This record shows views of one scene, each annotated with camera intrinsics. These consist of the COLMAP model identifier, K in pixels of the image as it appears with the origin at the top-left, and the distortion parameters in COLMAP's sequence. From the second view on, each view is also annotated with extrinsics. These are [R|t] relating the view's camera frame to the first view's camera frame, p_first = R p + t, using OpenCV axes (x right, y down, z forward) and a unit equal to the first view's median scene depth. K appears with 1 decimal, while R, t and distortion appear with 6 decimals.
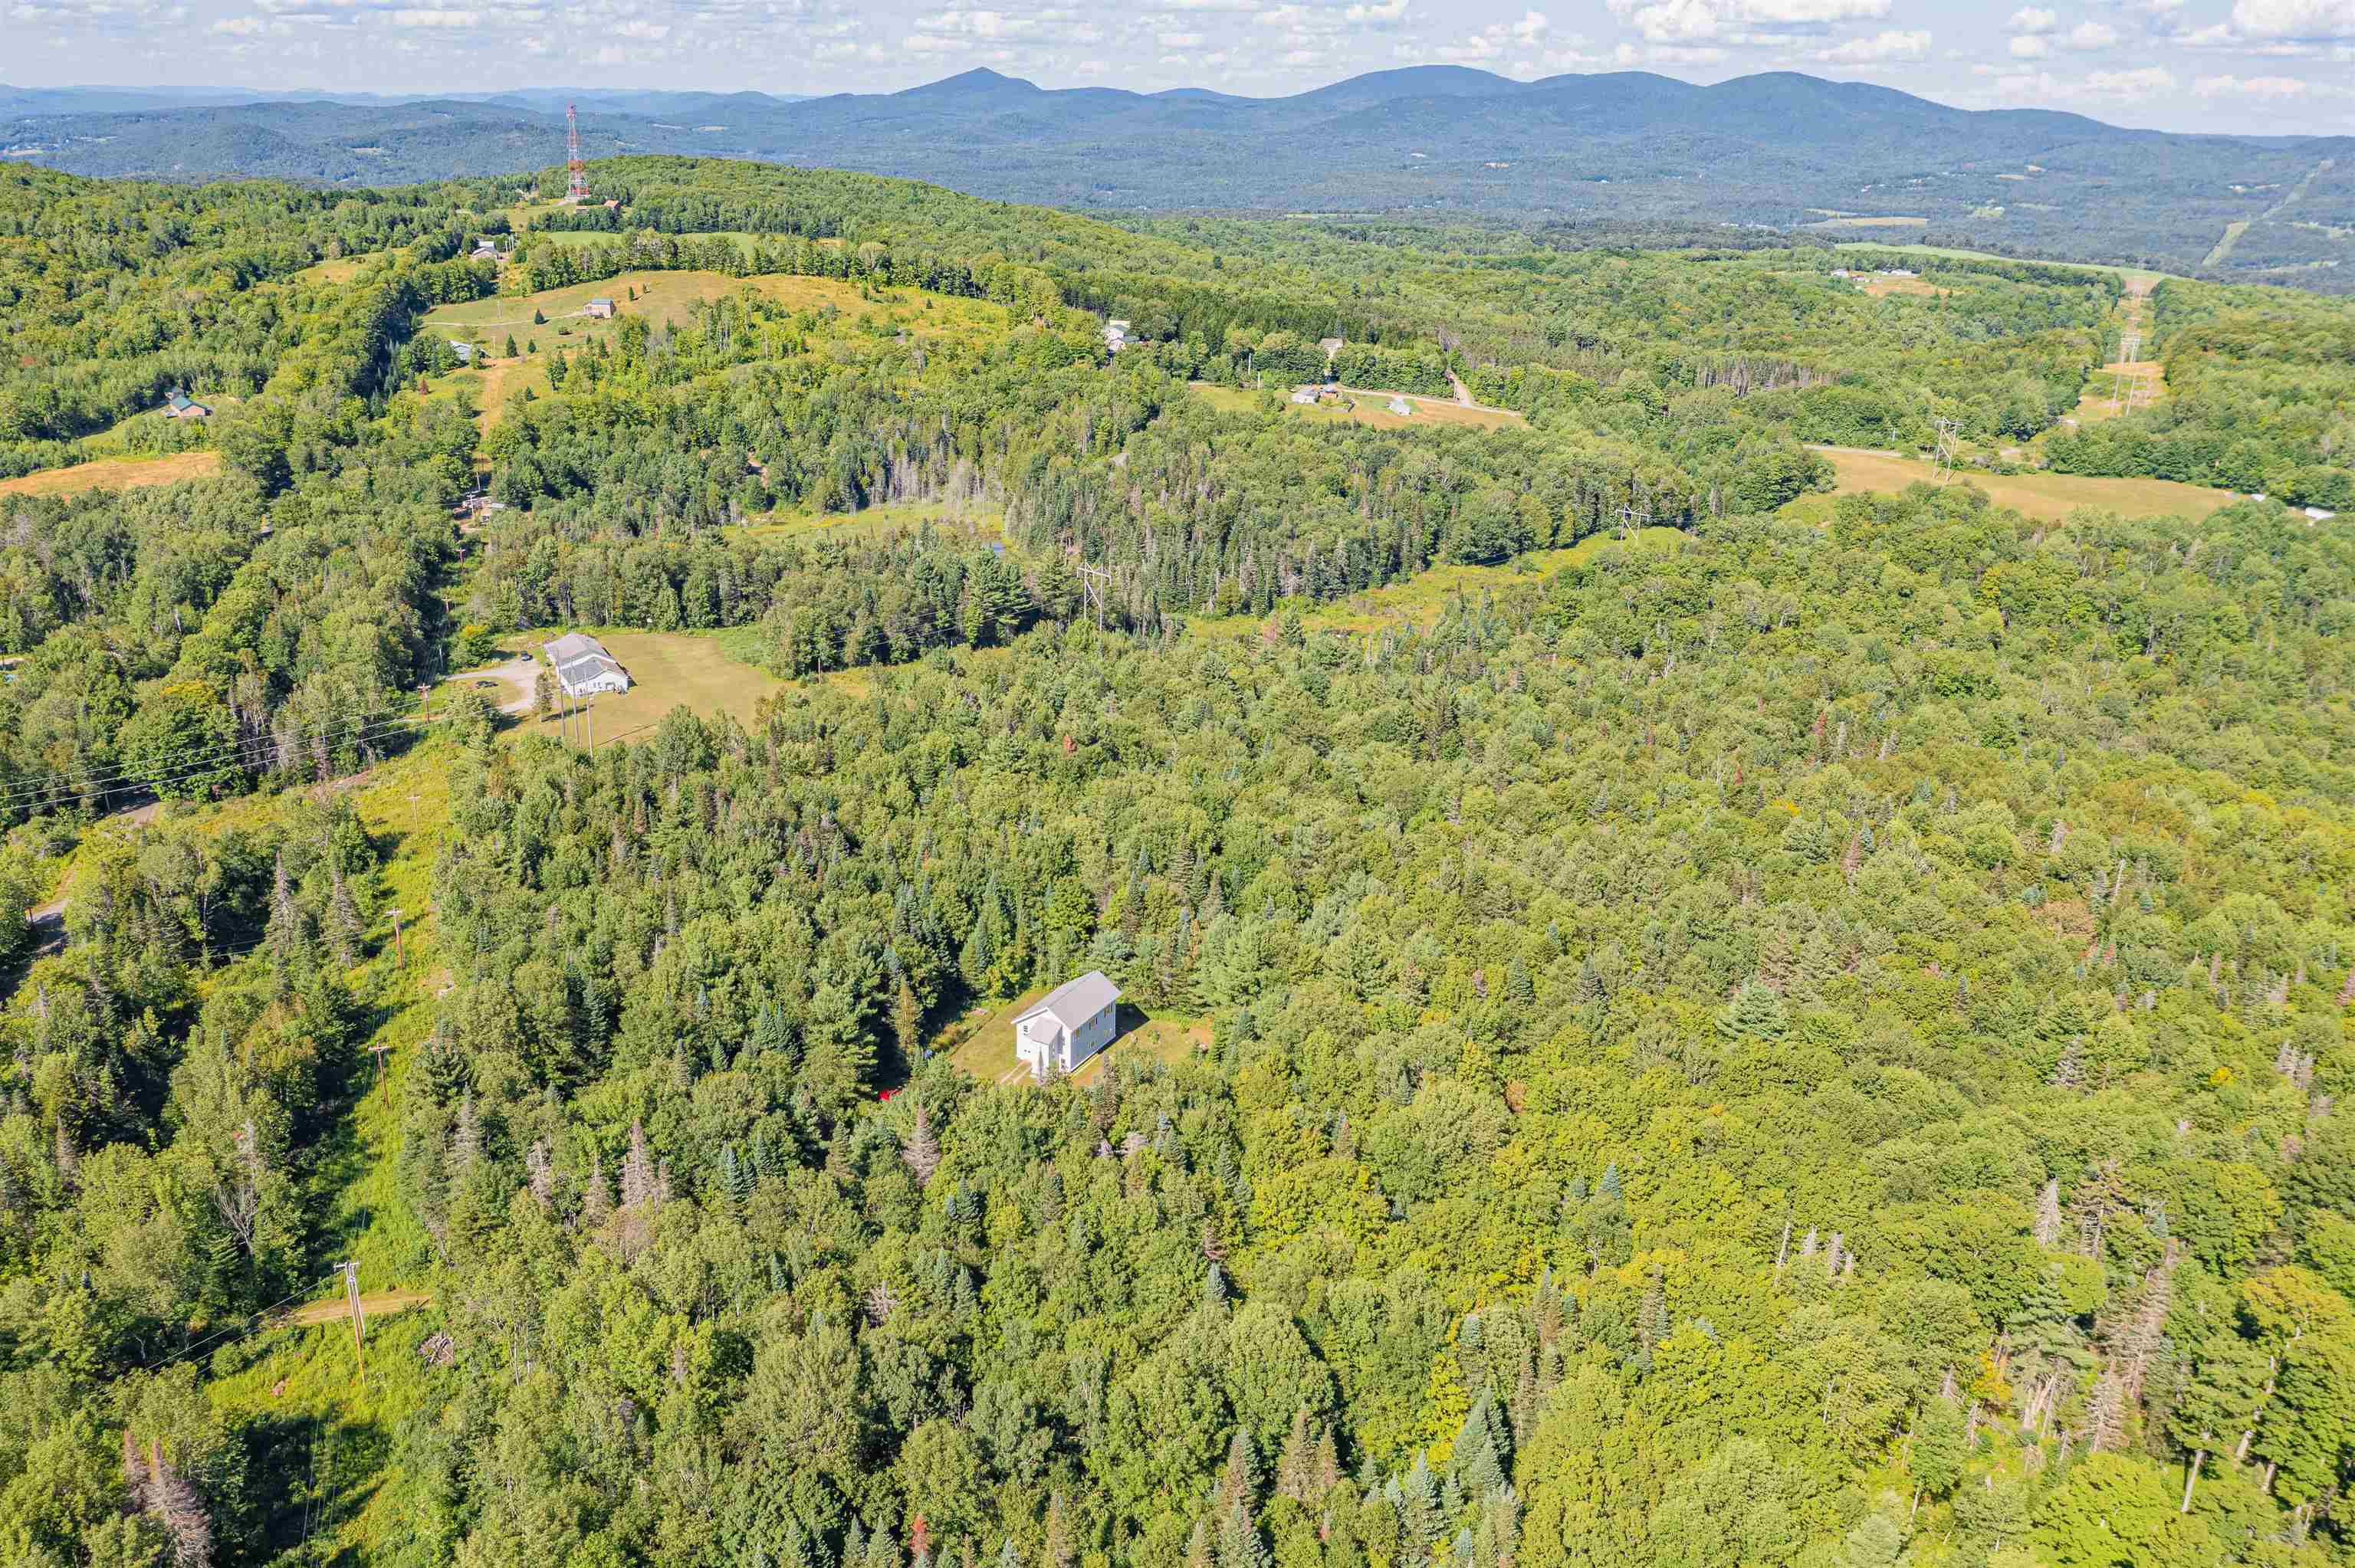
lens RADIAL K [[1868.9, 0, 1177.7], [0, 1868.9, 784.0], [0, 0, 1]] dist [-0.004283, 0.003196]
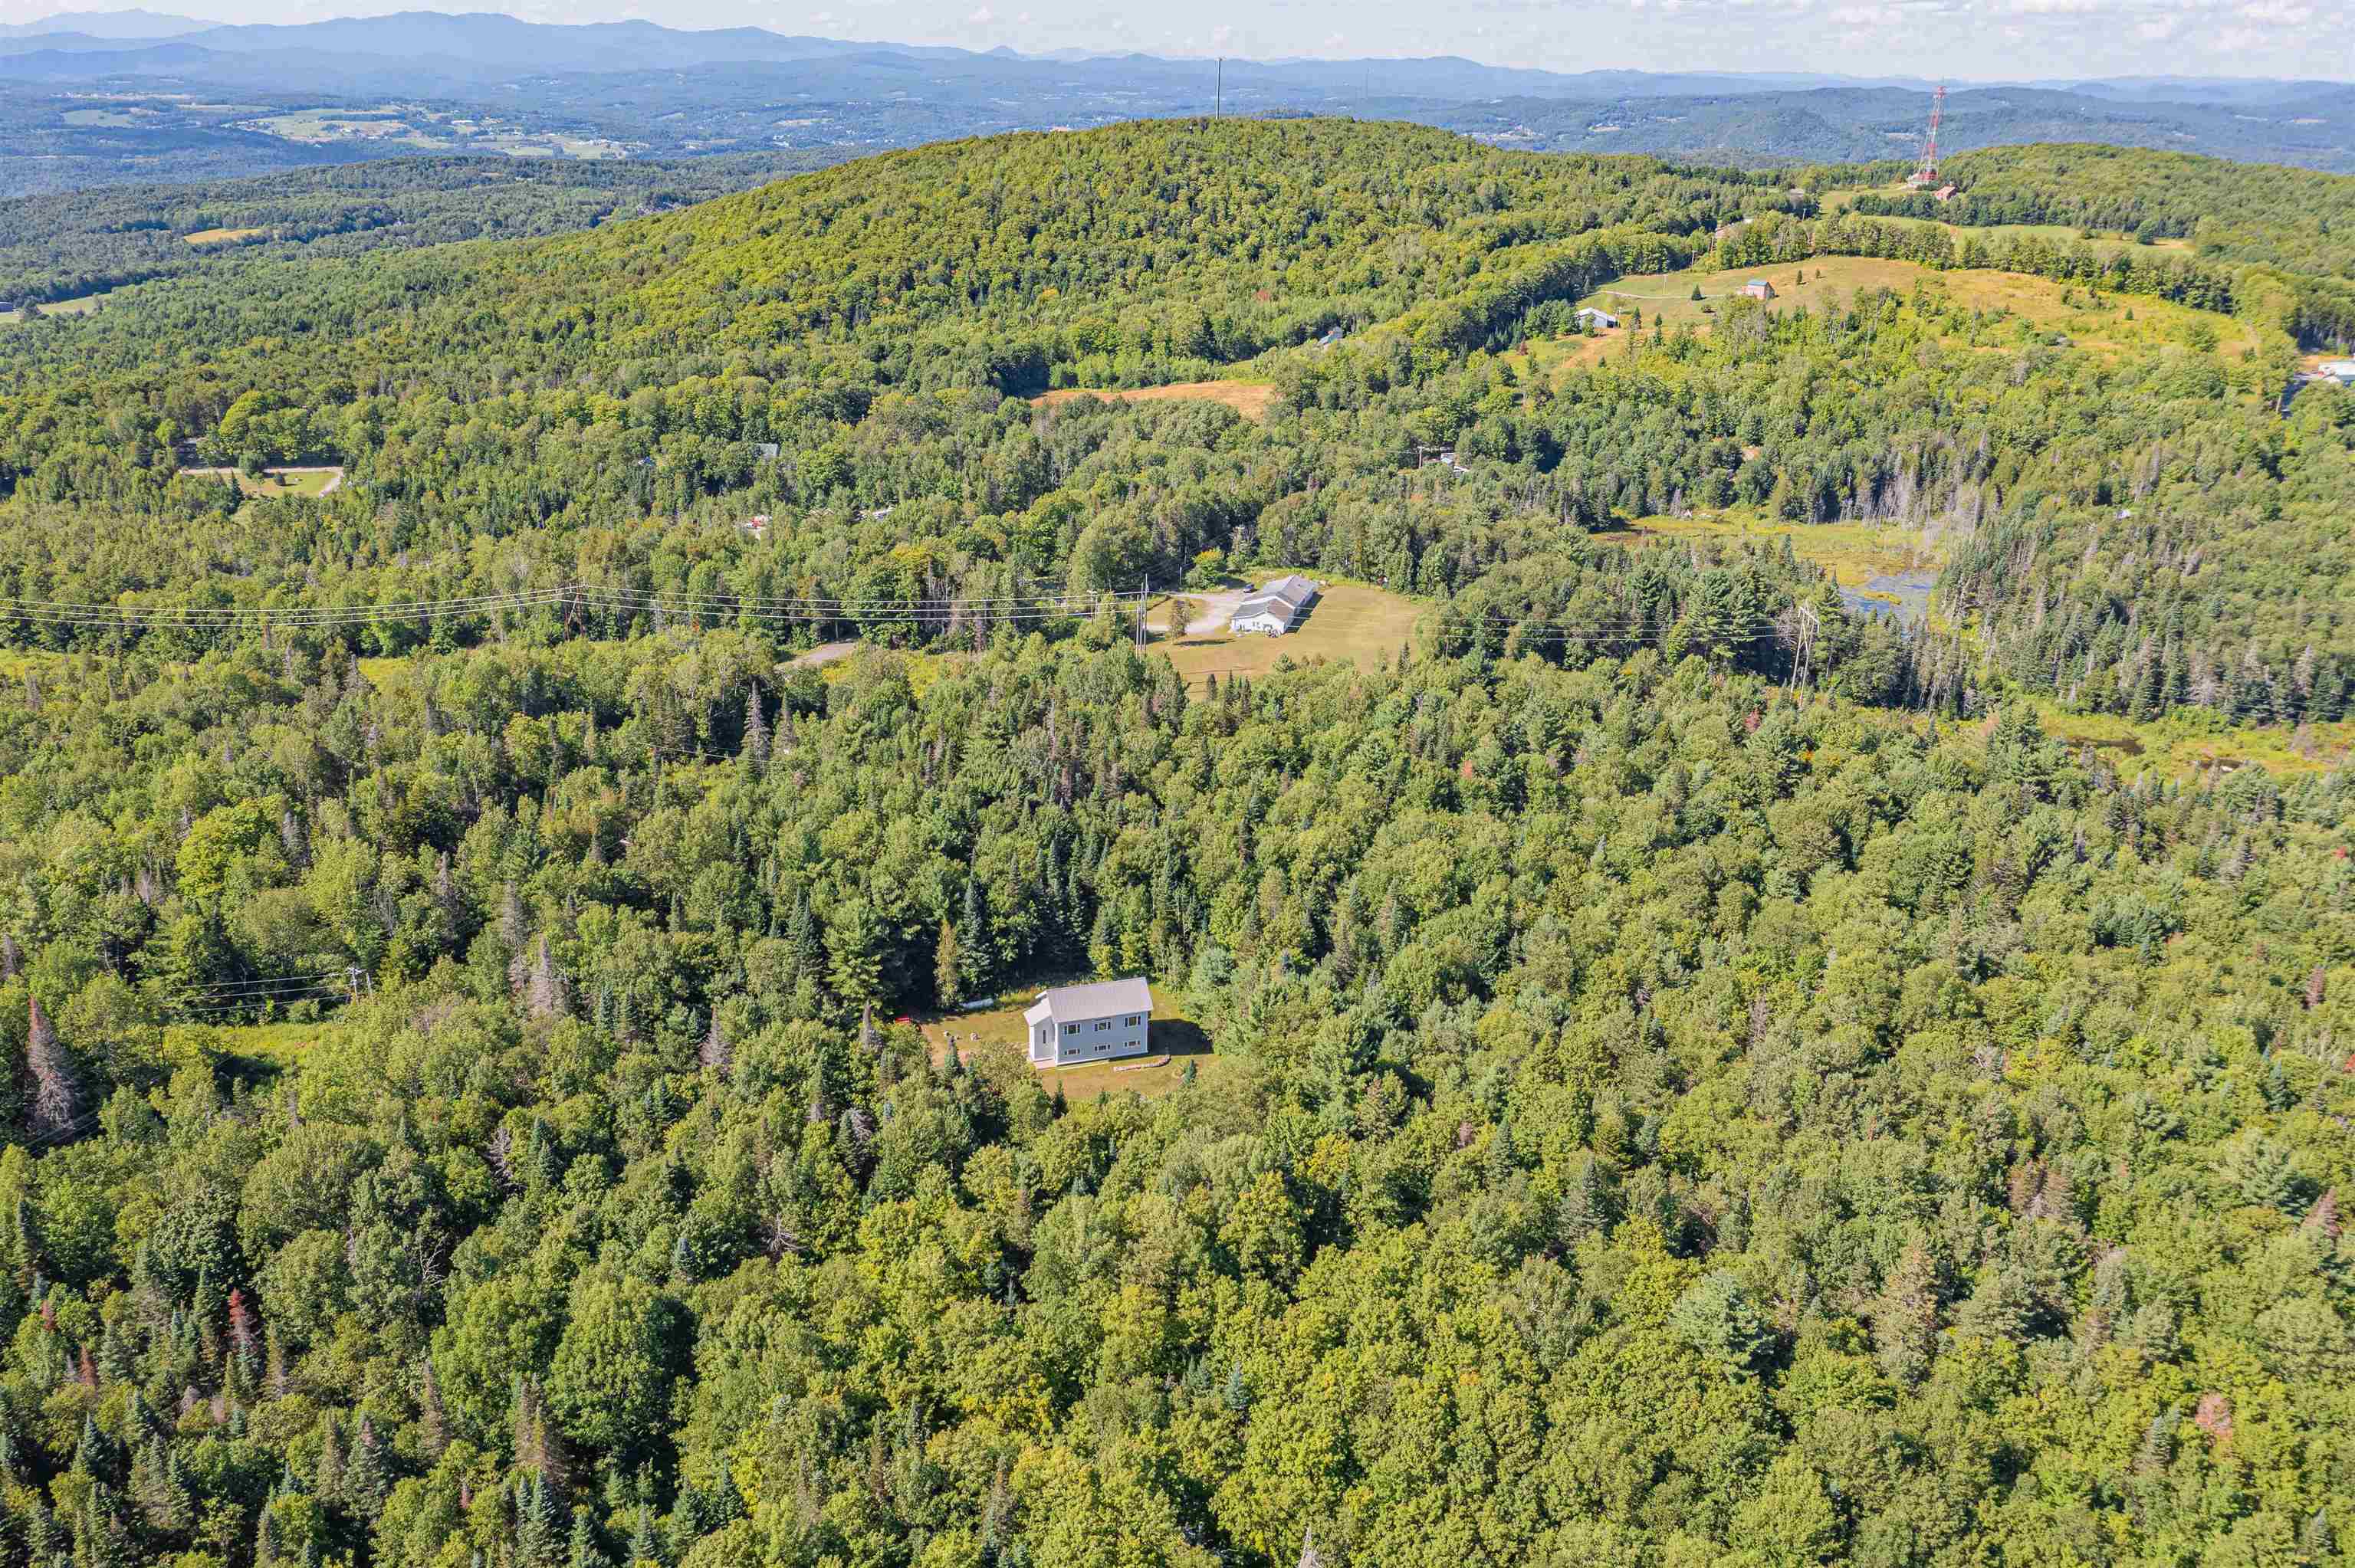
lens RADIAL K [[1868.9, 0, 1177.8], [0, 1868.9, 784.0], [0, 0, 1]] dist [-0.004283, 0.003196]
pose [[0.727056, 0.244599, -0.641530, 0.216244], [-0.240689, 0.965893, 0.095494, -0.034506], [0.643007, 0.084980, 0.761131, 0.115005]]
